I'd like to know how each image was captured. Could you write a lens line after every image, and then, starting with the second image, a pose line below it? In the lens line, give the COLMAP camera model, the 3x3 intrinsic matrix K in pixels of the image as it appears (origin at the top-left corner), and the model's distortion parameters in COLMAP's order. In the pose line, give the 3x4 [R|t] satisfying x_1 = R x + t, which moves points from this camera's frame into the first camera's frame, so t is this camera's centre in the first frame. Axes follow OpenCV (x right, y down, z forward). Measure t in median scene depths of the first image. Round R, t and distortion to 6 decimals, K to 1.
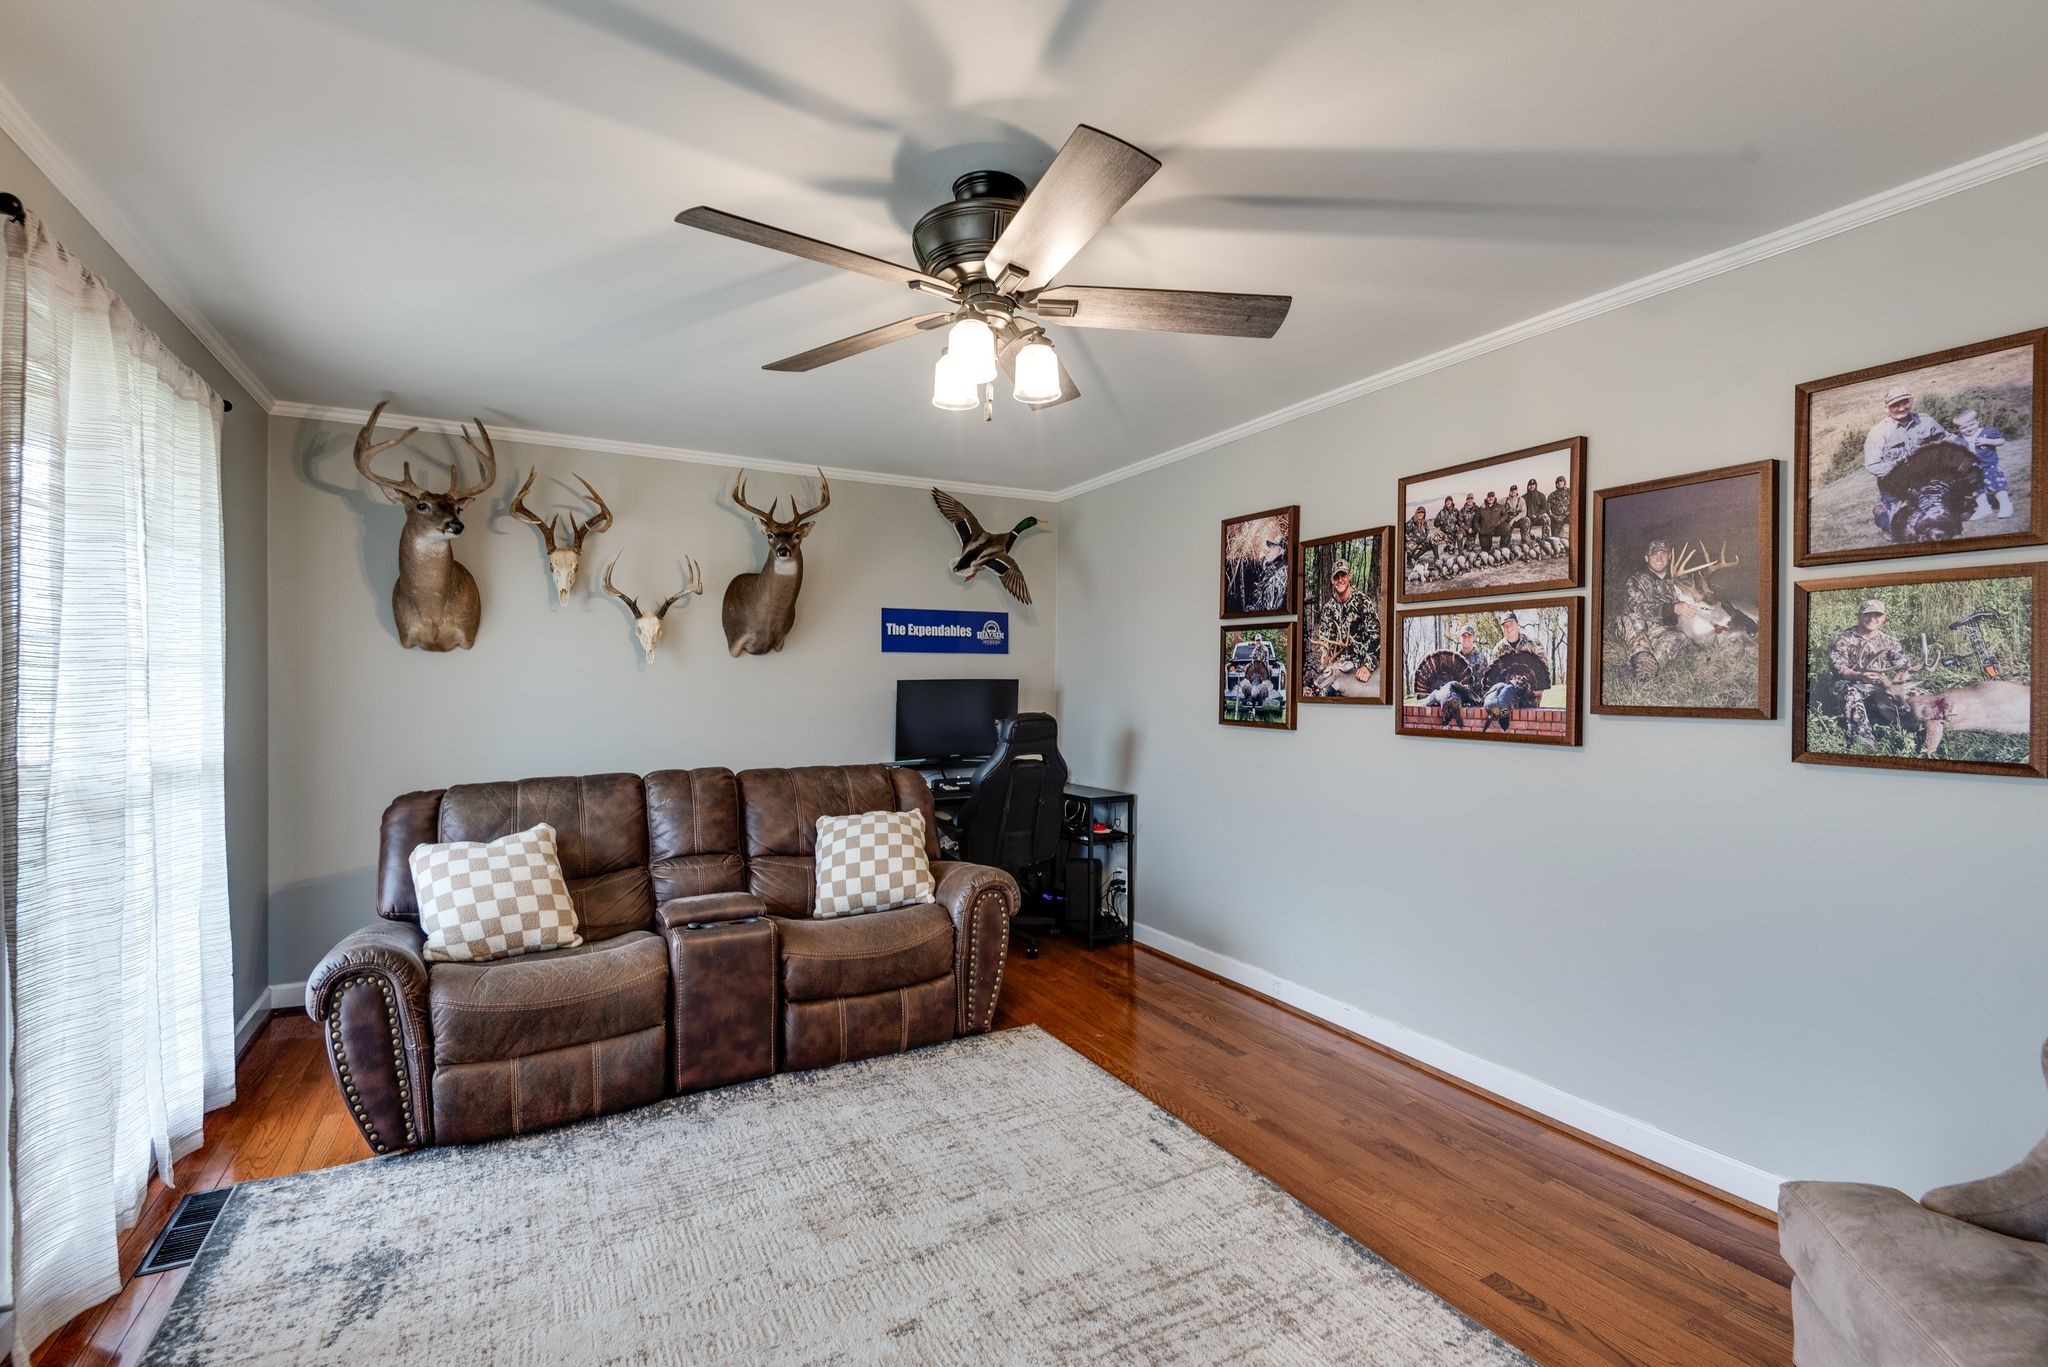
lens RADIAL K [[933.6, 0, 1027.9], [0, 933.6, 677.8], [0, 0, 1]] dist [0.033081, -0.025773]
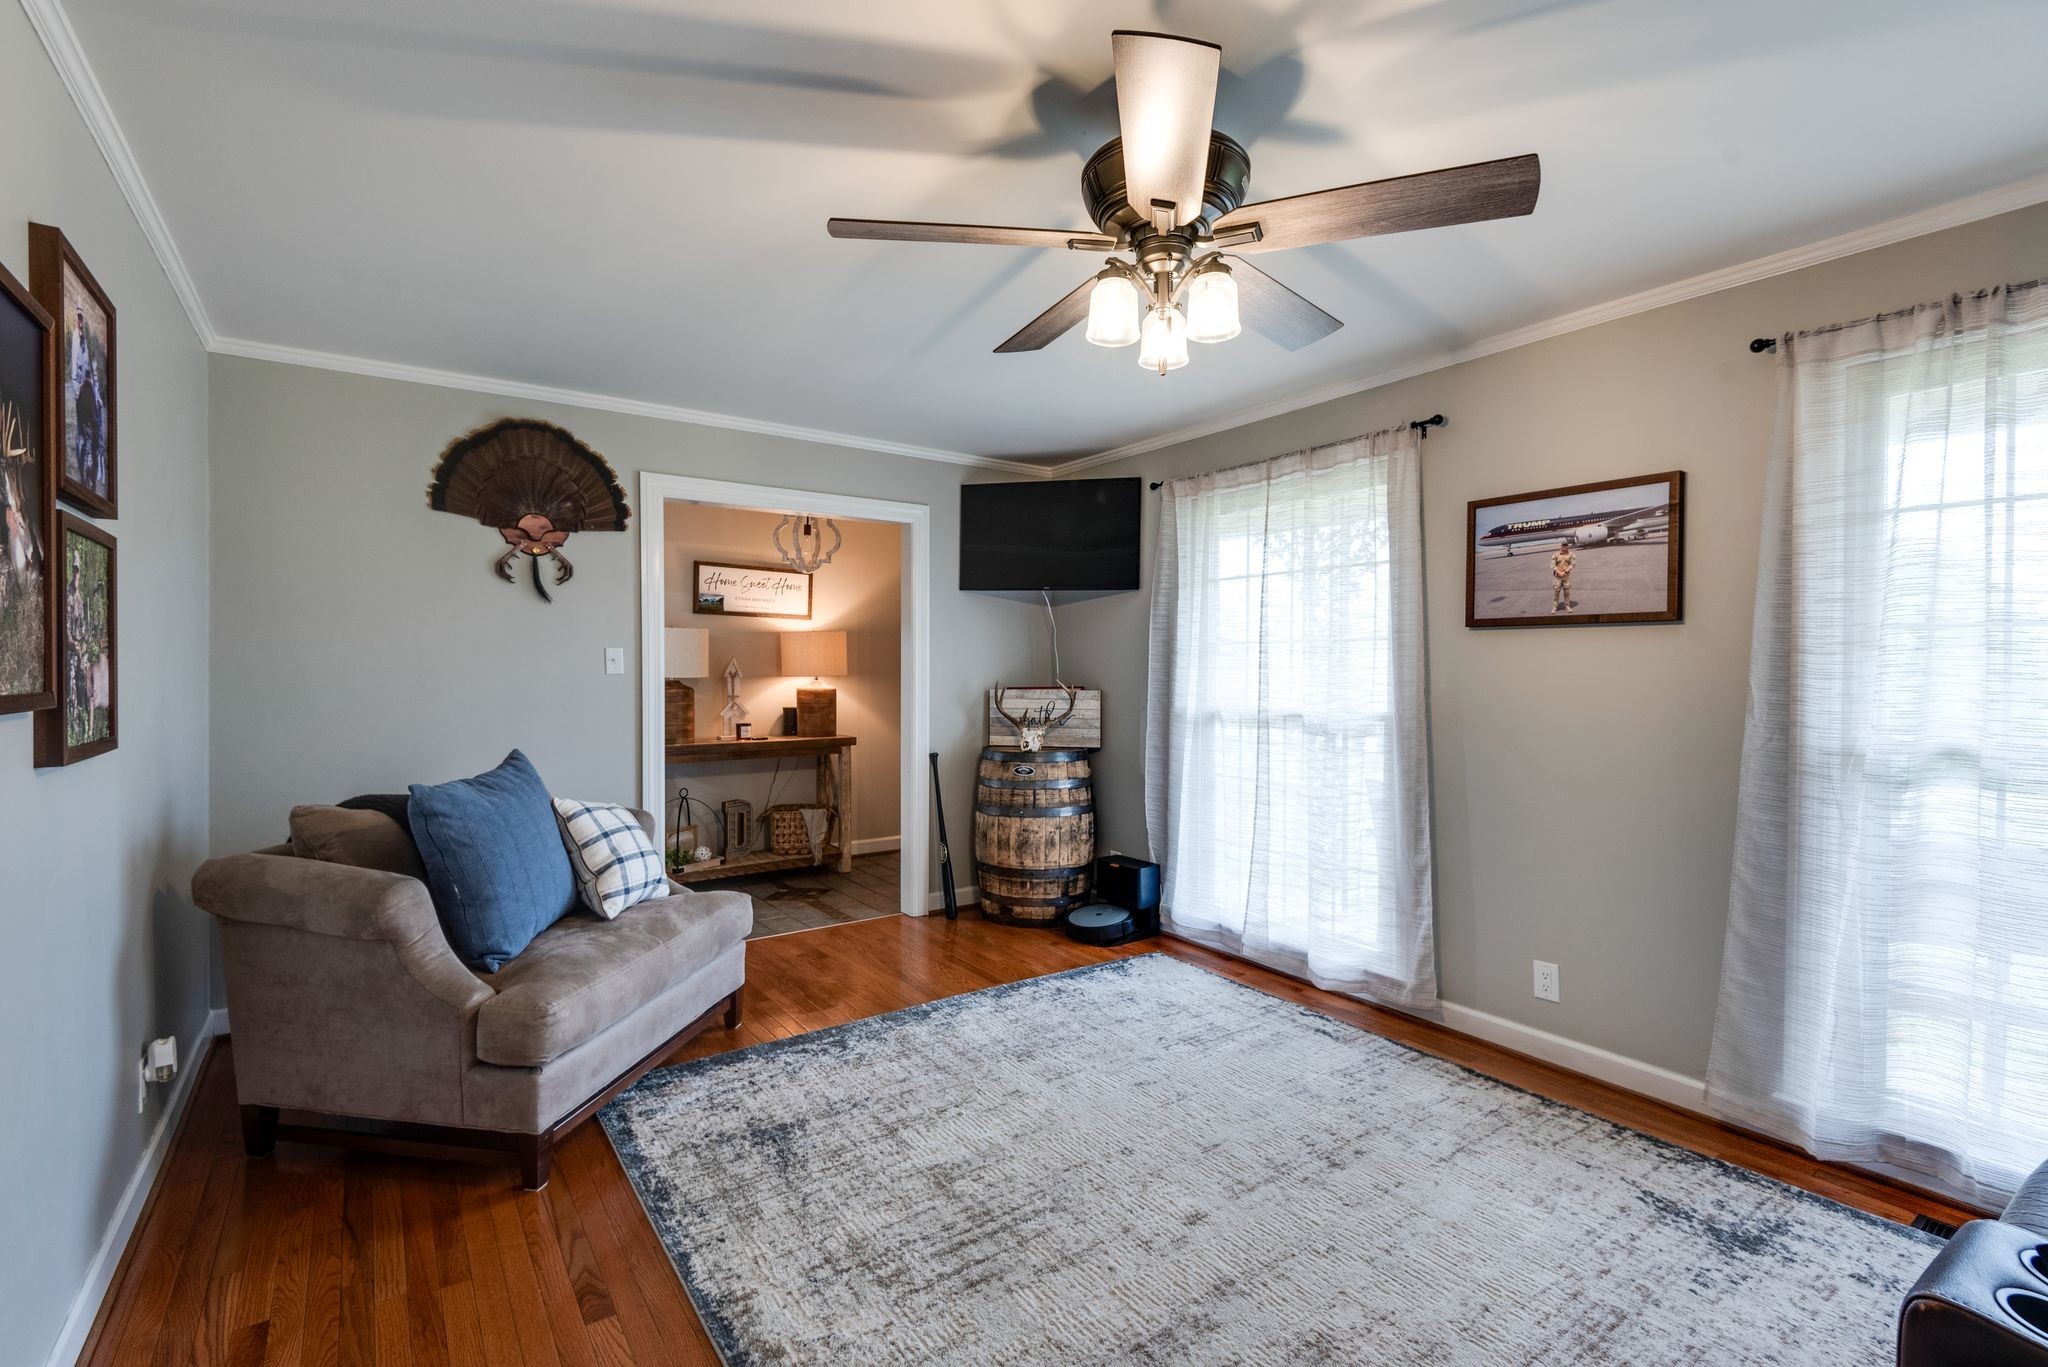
lens RADIAL K [[933.6, 0, 1027.9], [0, 933.6, 677.8], [0, 0, 1]] dist [0.033081, -0.025773]
pose [[-0.992330, -0.003021, -0.123582, 0.211887], [-0.004612, 0.999910, 0.012590, 0.012815], [0.123533, 0.013064, -0.992254, 2.061691]]
